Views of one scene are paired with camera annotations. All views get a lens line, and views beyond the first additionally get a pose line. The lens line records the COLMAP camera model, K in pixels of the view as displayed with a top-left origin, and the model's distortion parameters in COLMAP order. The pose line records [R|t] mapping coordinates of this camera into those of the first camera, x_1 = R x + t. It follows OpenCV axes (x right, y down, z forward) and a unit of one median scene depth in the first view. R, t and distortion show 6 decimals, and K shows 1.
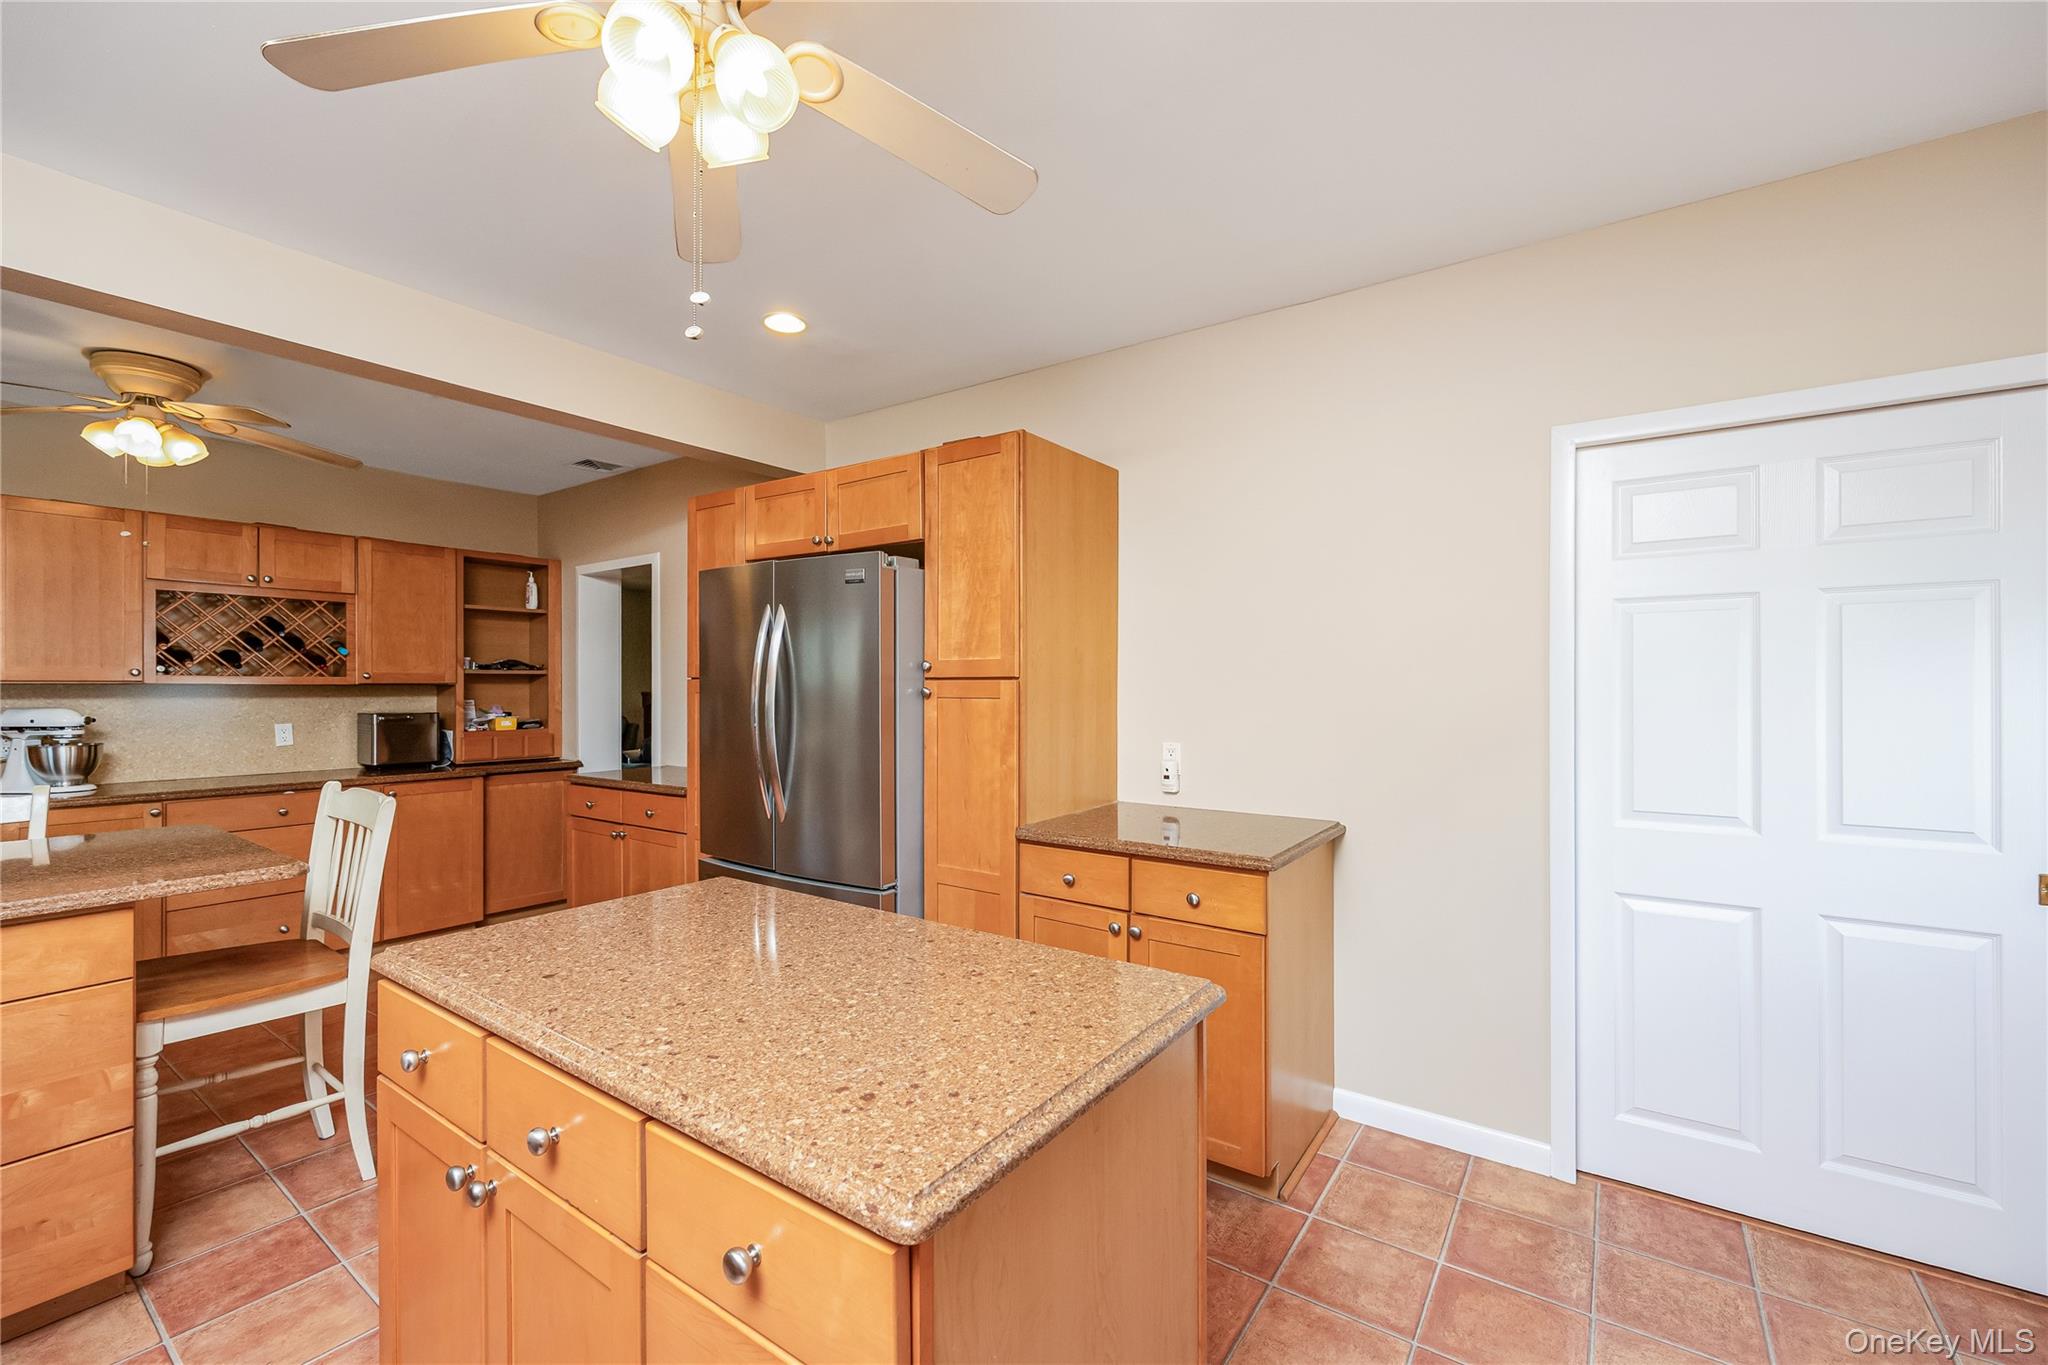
lens RADIAL K [[840.9, 0, 1029.6], [0, 840.9, 684.0], [0, 0, 1]] dist [-0.000468, -0.000495]
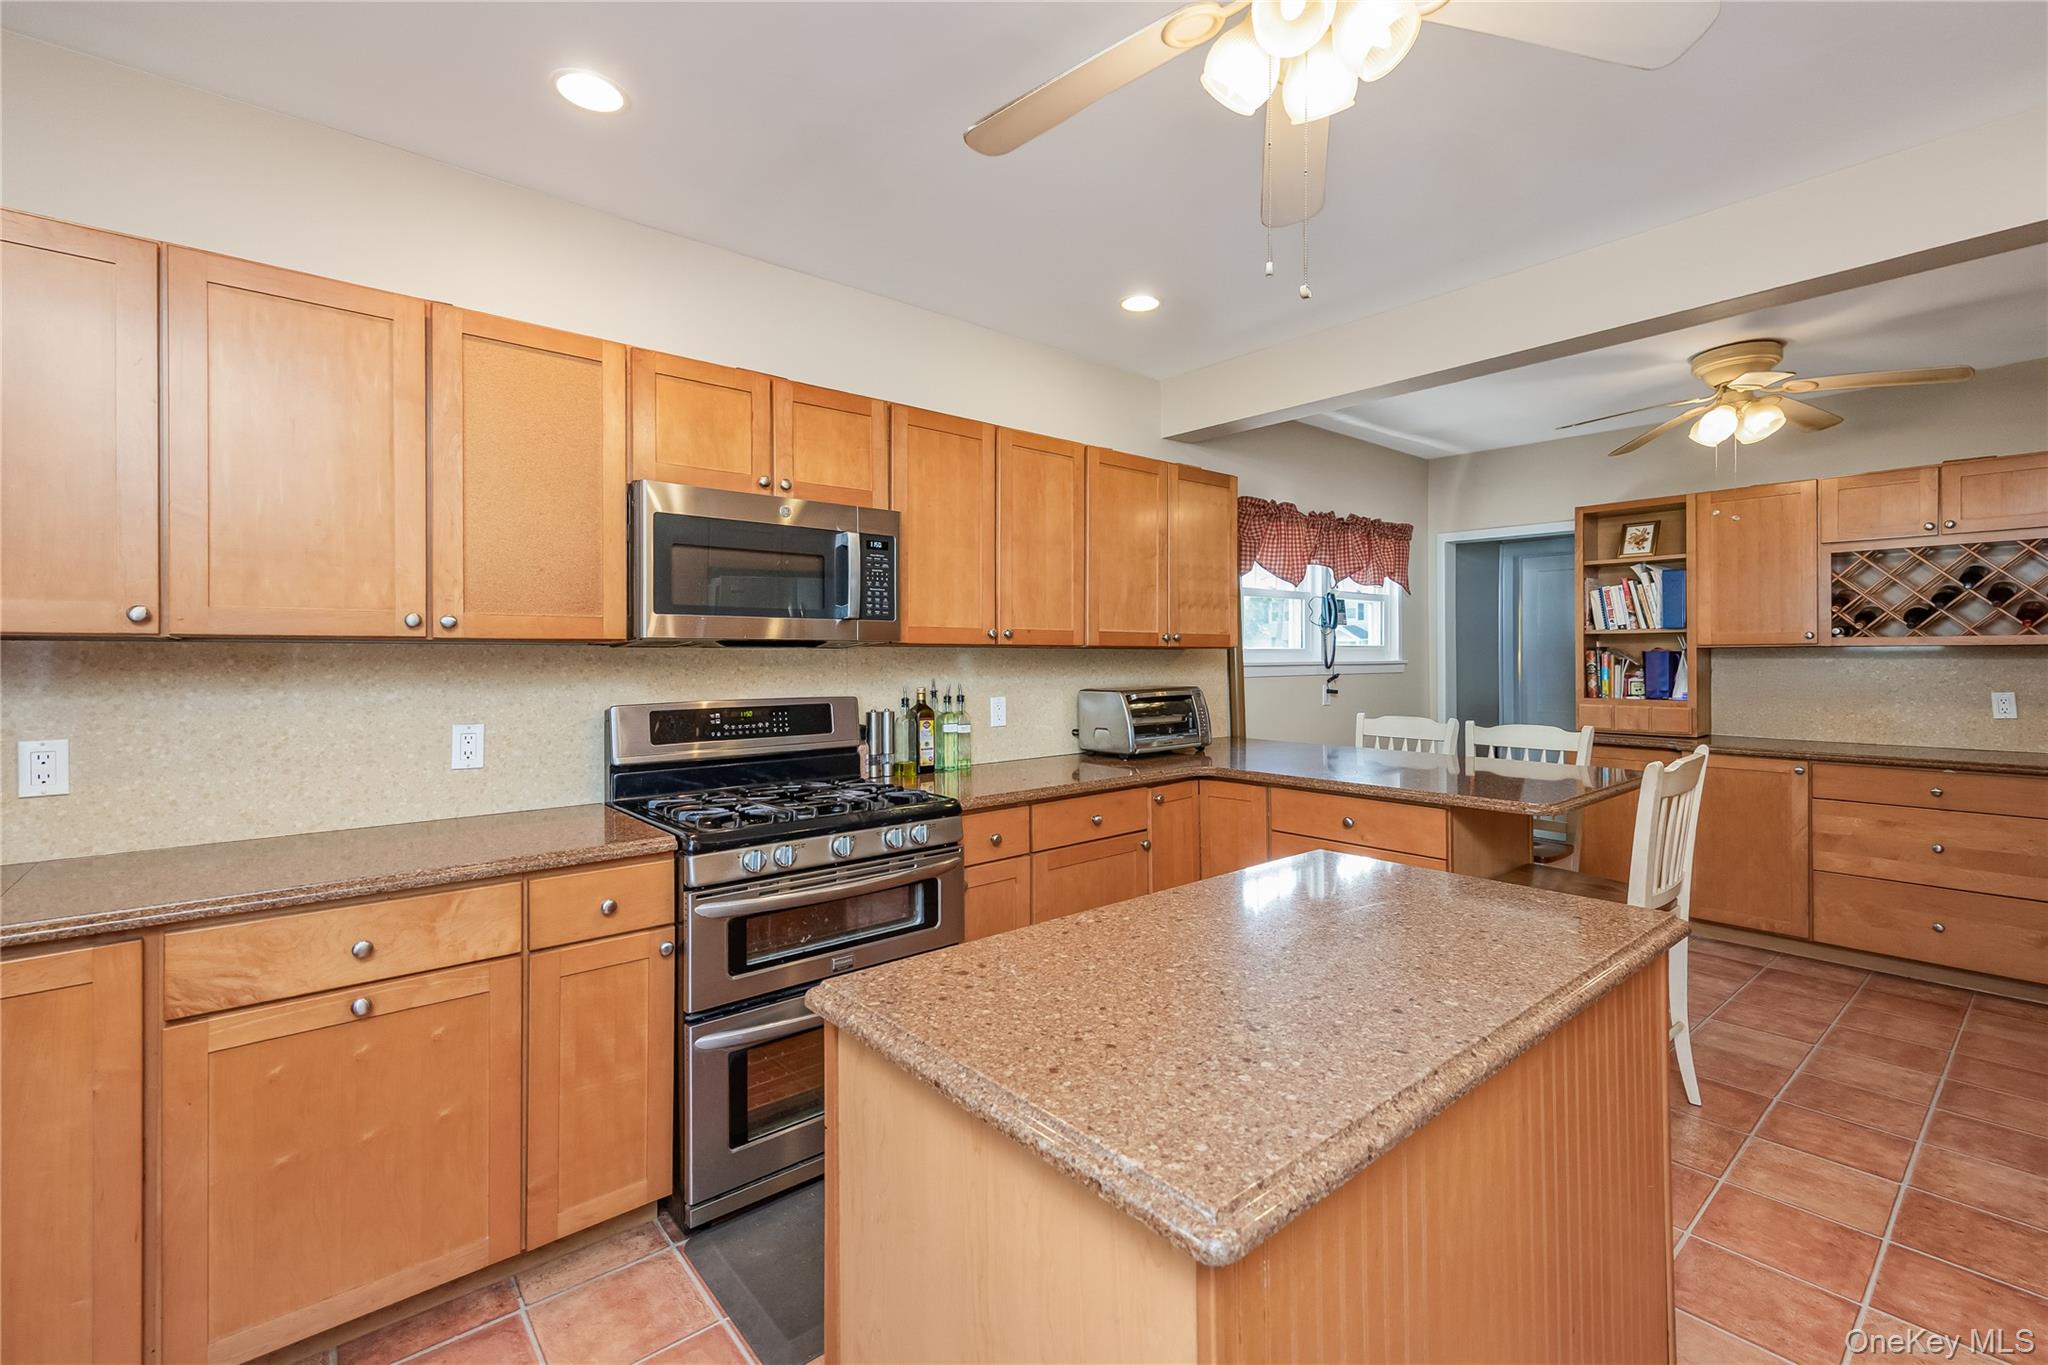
lens RADIAL K [[891.8, 0, 1012.6], [0, 891.8, 654.1], [0, 0, 1]] dist [-0.014203, 0.000168]
pose [[-0.259258, 0.000711, -0.965808, 0.374563], [0.005064, 0.999987, -0.000623, 0.007982], [0.965795, -0.005052, -0.259259, 0.501528]]
